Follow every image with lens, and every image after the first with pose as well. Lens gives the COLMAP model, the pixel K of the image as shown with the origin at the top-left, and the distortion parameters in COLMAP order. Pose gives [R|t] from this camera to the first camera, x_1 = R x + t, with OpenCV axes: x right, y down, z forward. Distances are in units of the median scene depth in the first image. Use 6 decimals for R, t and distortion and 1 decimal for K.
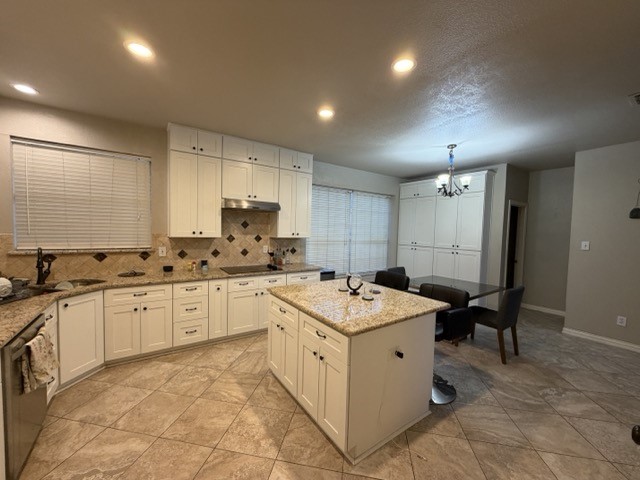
lens RADIAL K [[256.3, 0, 320.0], [0, 256.3, 240.0], [0, 0, 1]] dist [0.000700, 0.000104]
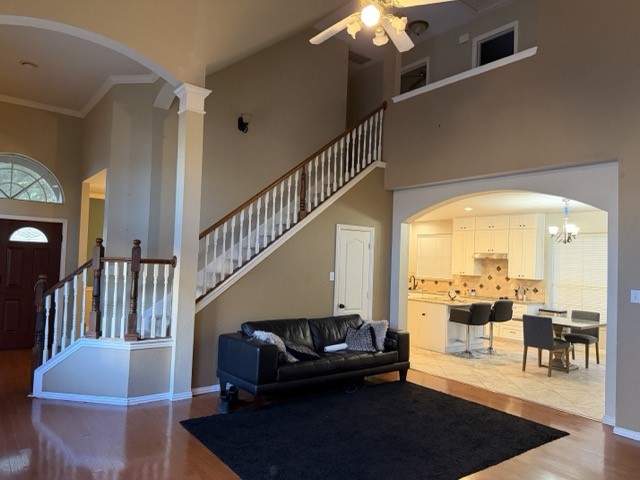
lens RADIAL K [[451.6, 0, 319.0], [0, 451.6, 244.4], [0, 0, 1]] dist [0.118714, -0.180856]
pose [[0.049886, -0.054704, -0.997256, 2.591645], [-0.080531, 0.995027, -0.058610, 0.043882], [0.995503, 0.083234, 0.045232, -0.182700]]
